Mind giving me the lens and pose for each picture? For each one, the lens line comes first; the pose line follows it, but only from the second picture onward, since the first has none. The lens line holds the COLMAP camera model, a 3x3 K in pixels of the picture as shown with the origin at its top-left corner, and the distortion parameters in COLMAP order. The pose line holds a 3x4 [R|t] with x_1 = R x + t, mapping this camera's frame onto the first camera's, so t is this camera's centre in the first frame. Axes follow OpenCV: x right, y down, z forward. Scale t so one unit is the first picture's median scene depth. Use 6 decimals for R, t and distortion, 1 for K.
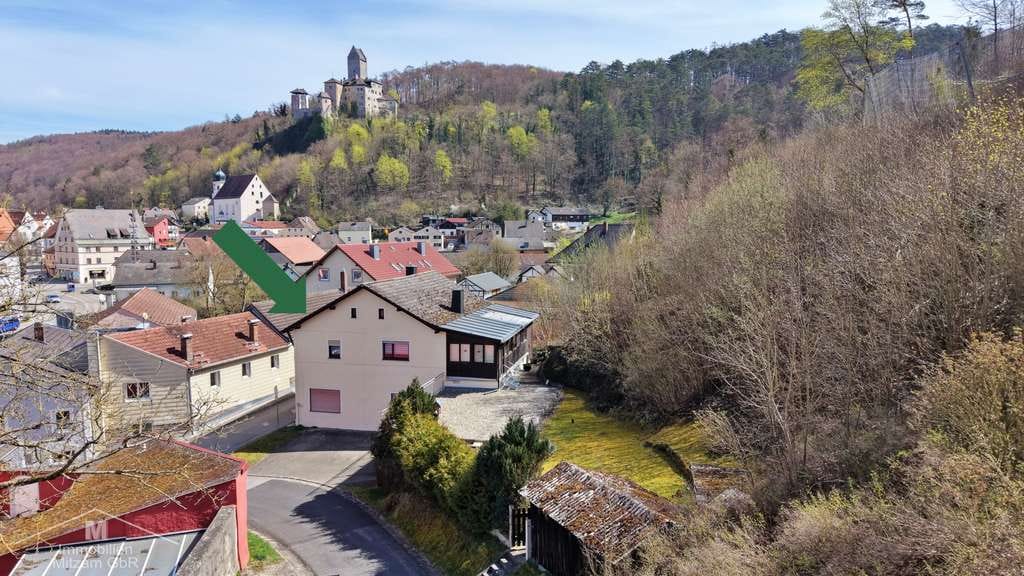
lens RADIAL K [[665.7, 0, 512.0], [0, 665.7, 288.0], [0, 0, 1]] dist [0.066012, -0.080909]
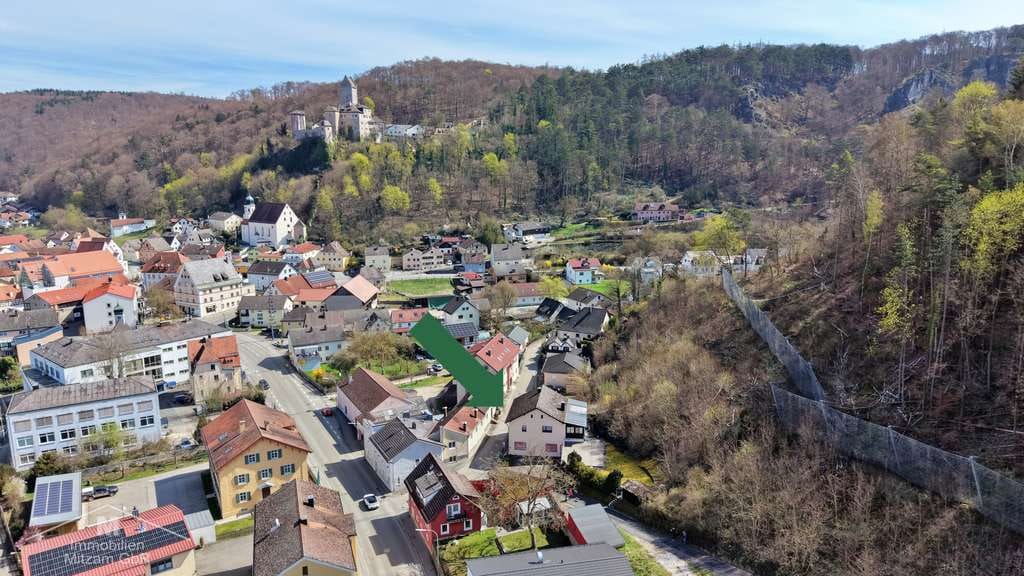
lens RADIAL K [[665.7, 0, 512.0], [0, 665.7, 288.0], [0, 0, 1]] dist [0.066012, -0.080909]
pose [[0.994471, -0.023162, 0.102430, -0.093276], [0.013353, 0.995346, 0.095432, -0.121653], [-0.104164, -0.093537, 0.990152, -0.274525]]
